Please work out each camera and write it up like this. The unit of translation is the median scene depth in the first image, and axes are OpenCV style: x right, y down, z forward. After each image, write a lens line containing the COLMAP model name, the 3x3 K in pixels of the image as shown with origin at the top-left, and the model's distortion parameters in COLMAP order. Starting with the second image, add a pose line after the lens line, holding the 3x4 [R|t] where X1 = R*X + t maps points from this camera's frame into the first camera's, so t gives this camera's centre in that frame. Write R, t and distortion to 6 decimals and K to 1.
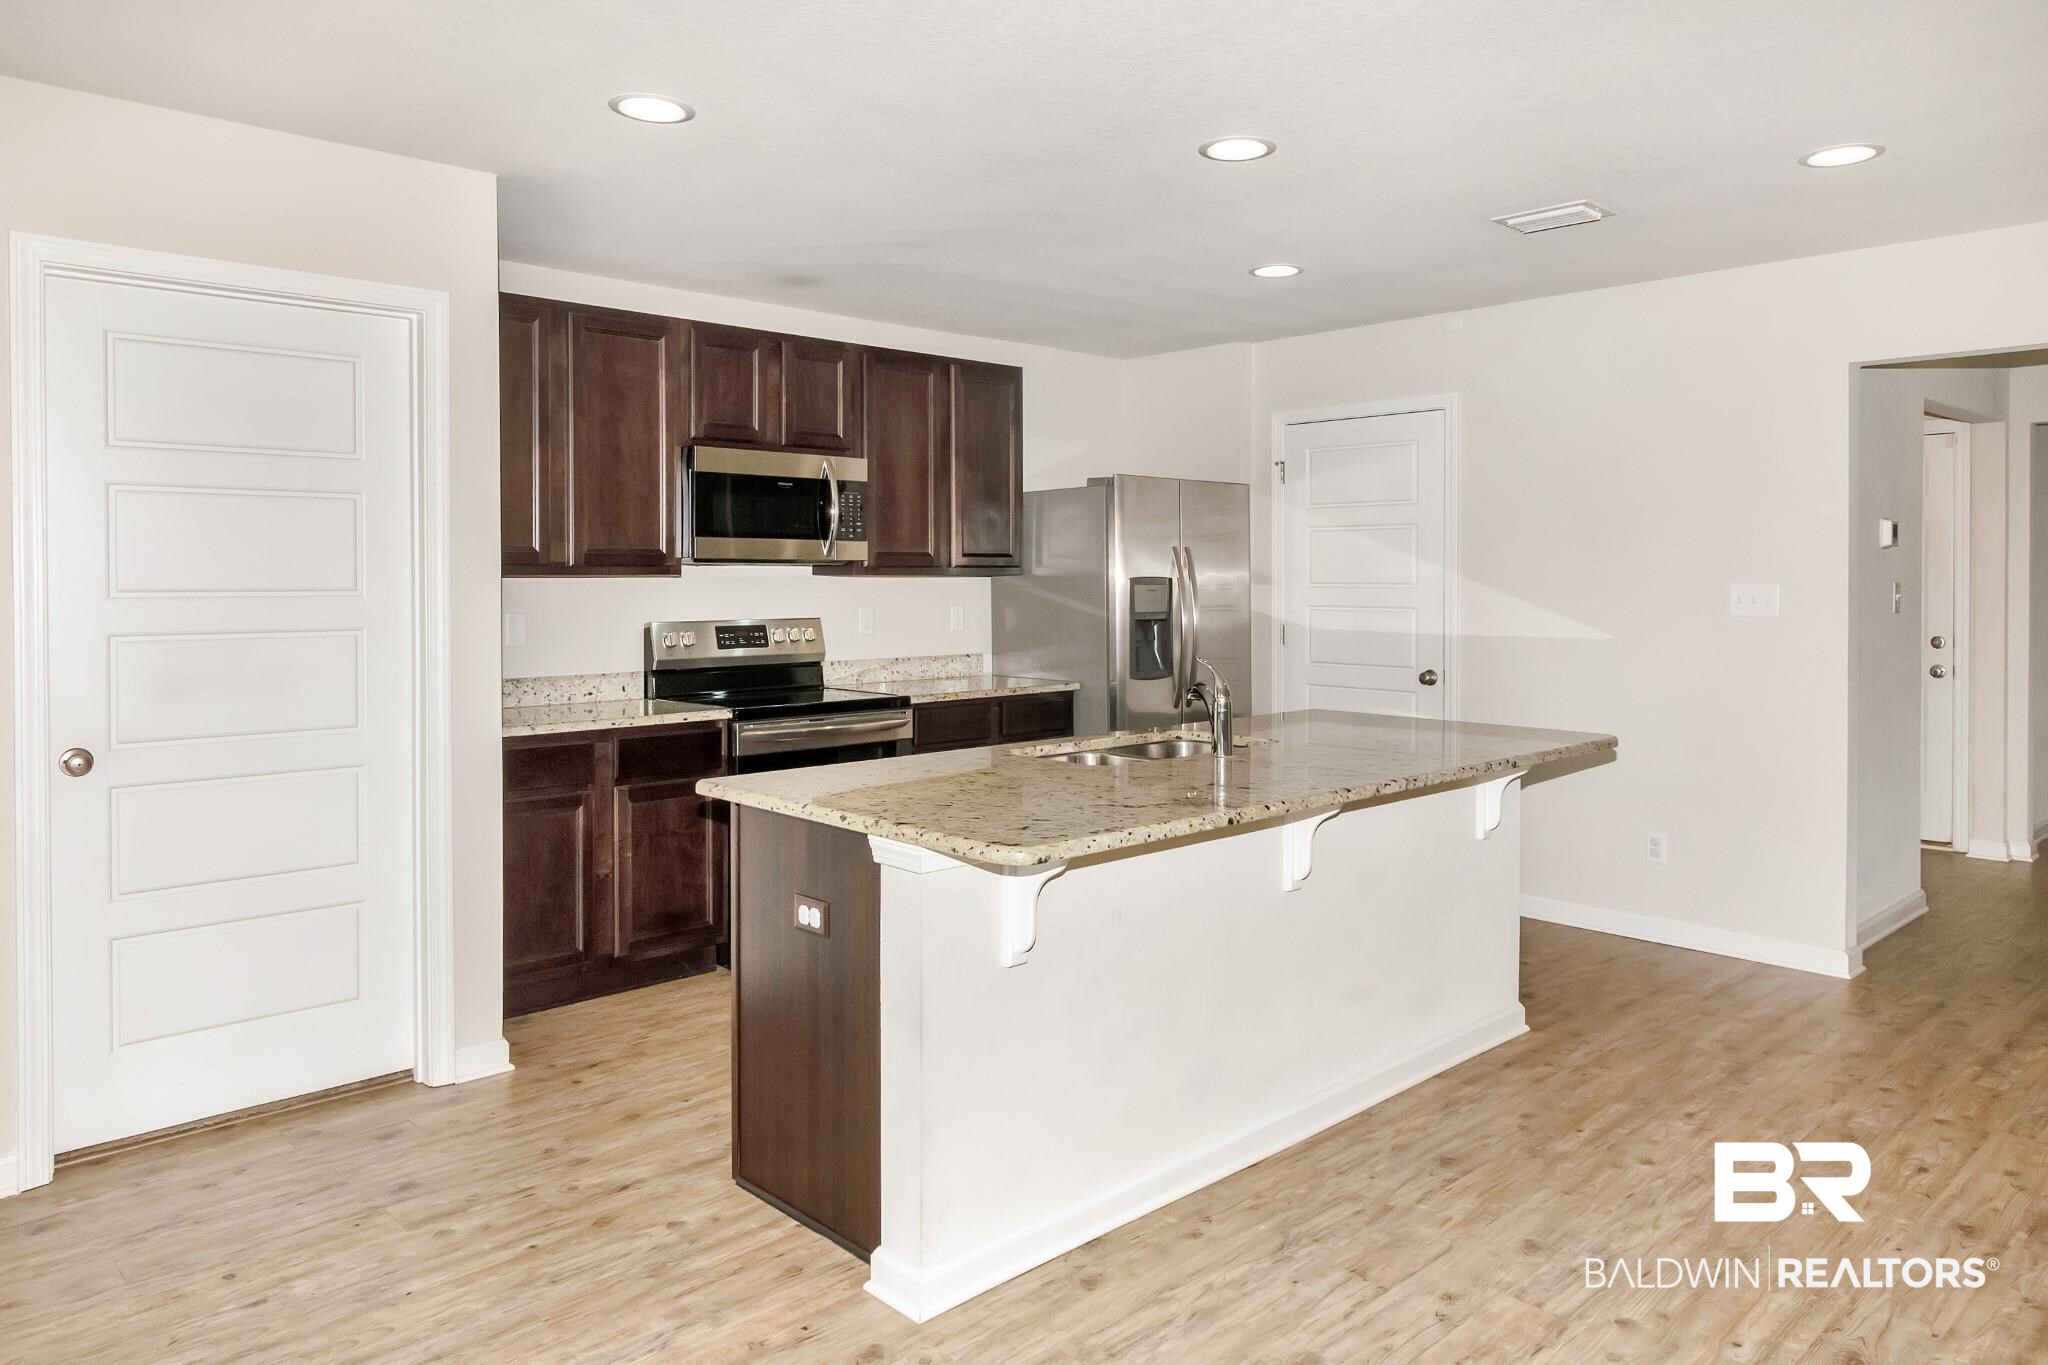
lens RADIAL K [[1301.5, 0, 1069.0], [0, 1301.5, 624.1], [0, 0, 1]] dist [-0.026623, 0.020985]
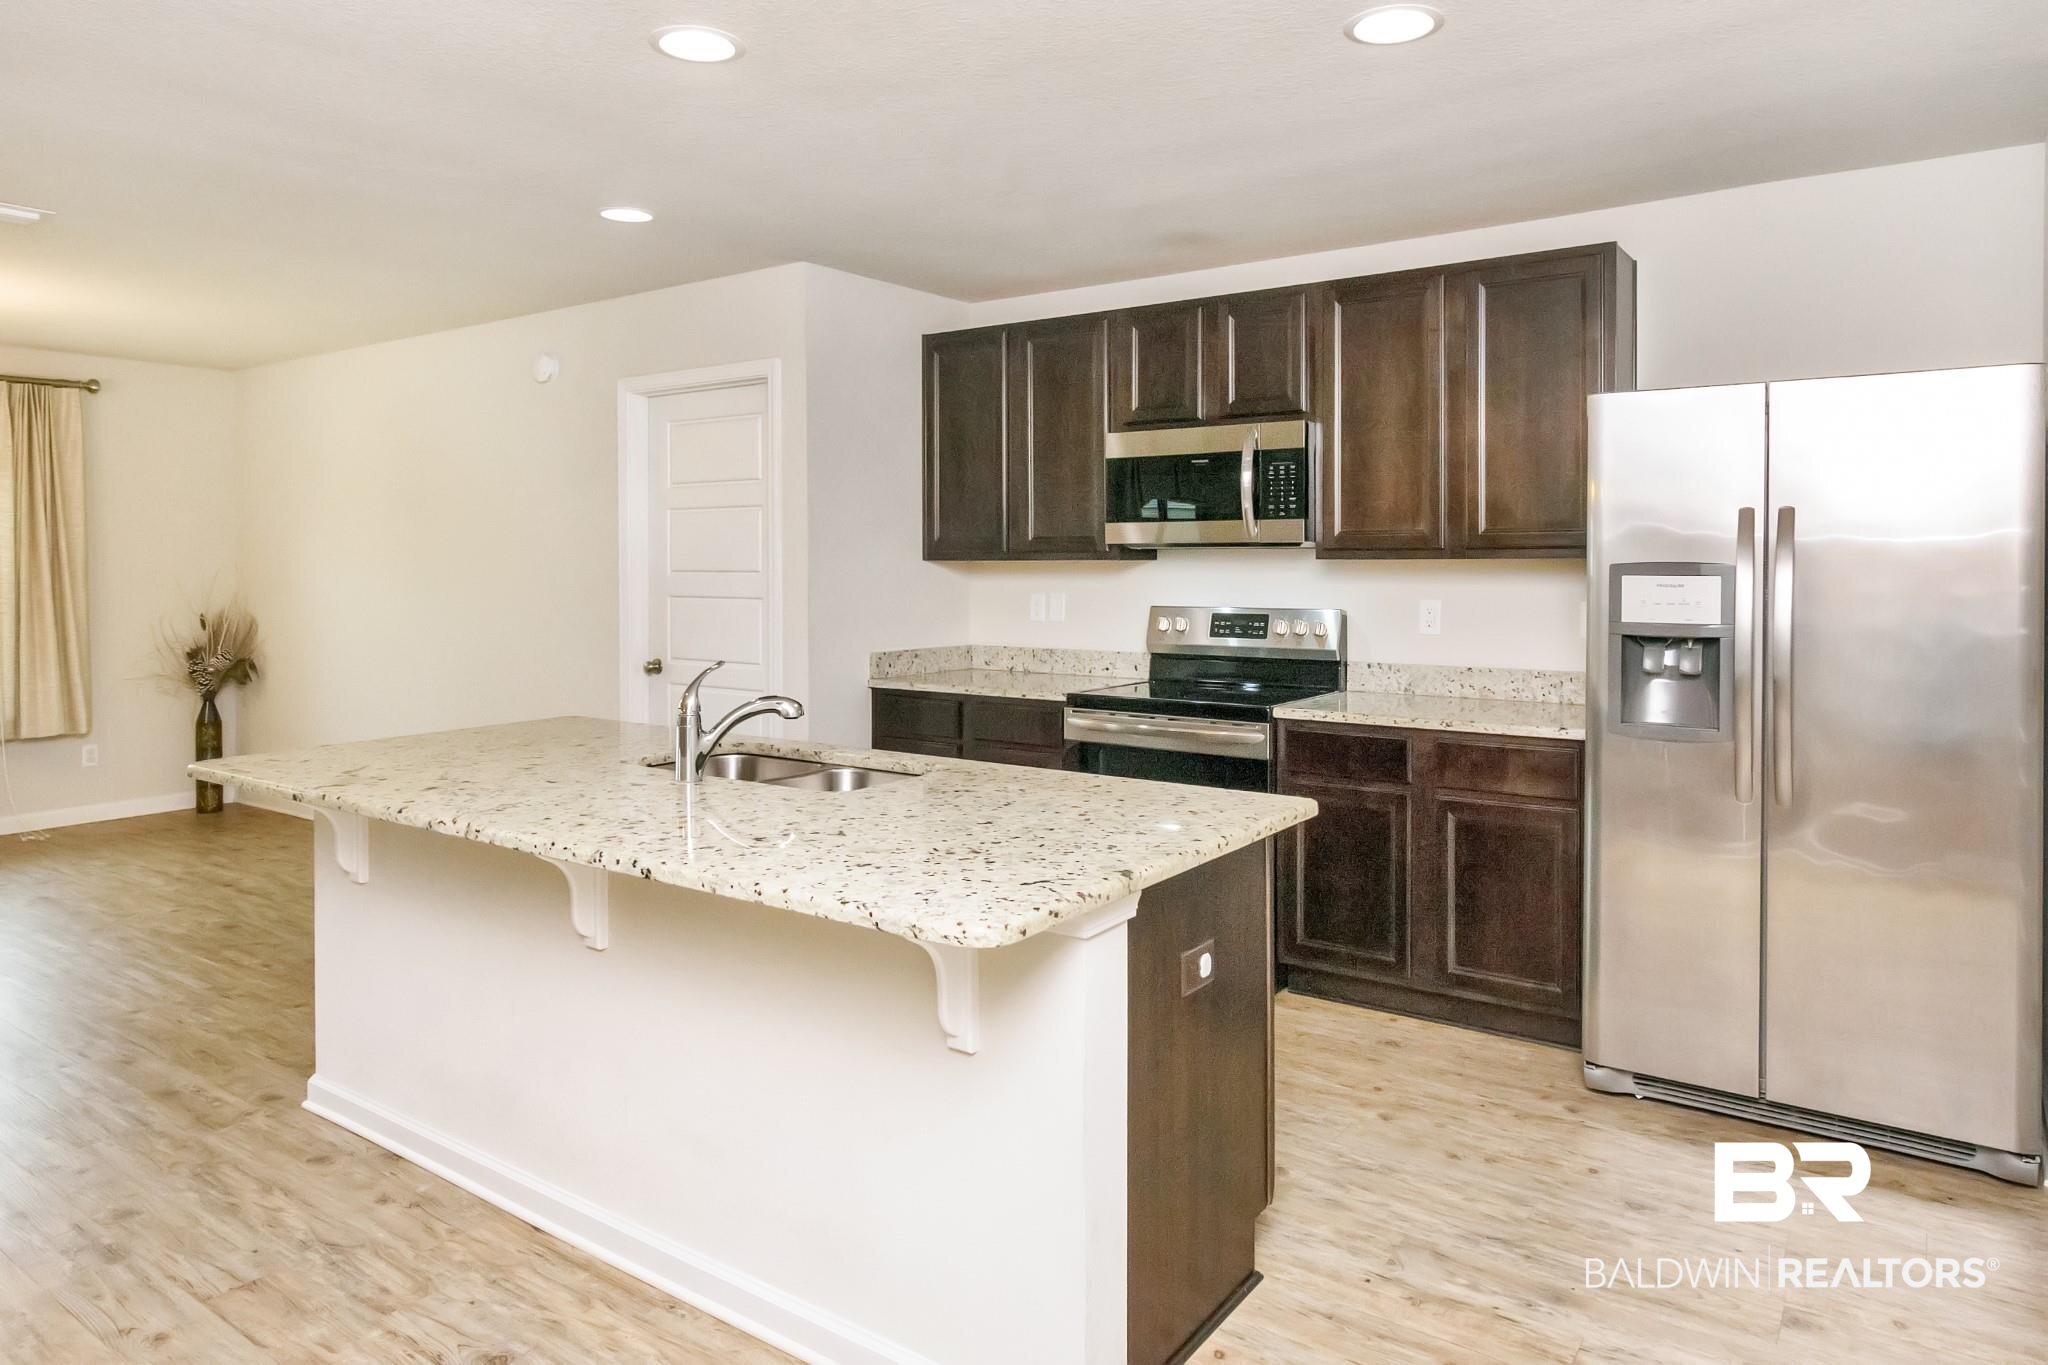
lens RADIAL K [[1301.5, 0, 1030.3], [0, 1301.5, 560.1], [0, 0, 1]] dist [-0.026623, 0.020985]
pose [[0.198281, 0.003885, -0.980138, 0.900689], [-0.032173, 0.999479, -0.002547, -0.042620], [0.979617, 0.032039, 0.198302, 0.953288]]
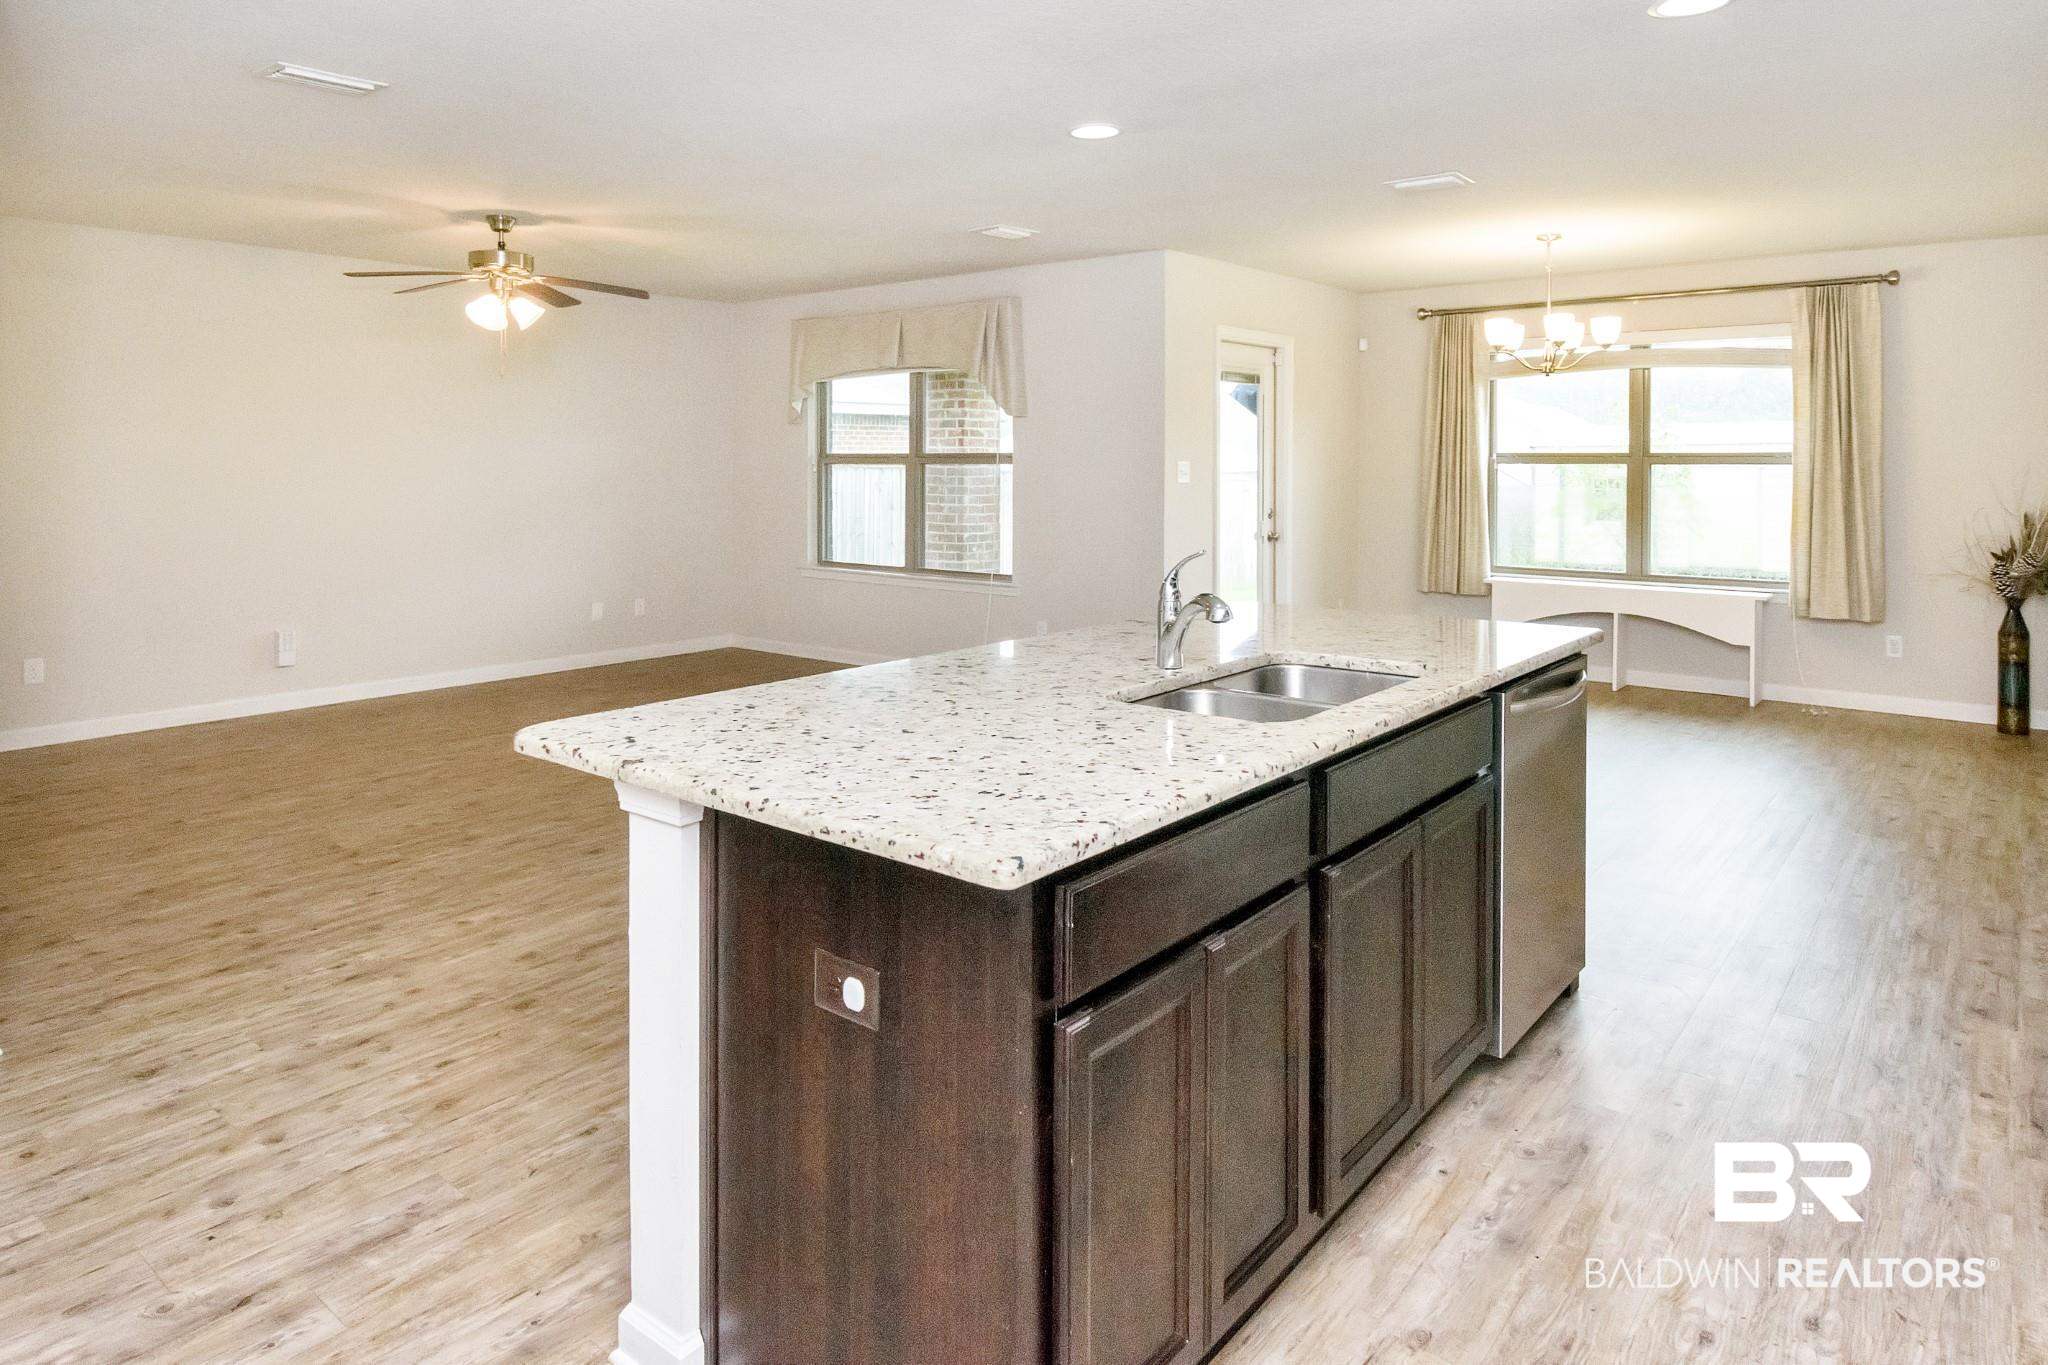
lens RADIAL K [[1228.4, 0, 1010.6], [0, 1228.4, 463.0], [0, 0, 1]] dist [-0.009416, -0.002518]
pose [[-0.991427, -0.002017, -0.130646, 0.300845], [-0.007301, 0.999174, 0.039975, -0.048390], [0.130457, 0.040586, -0.990623, 1.582562]]
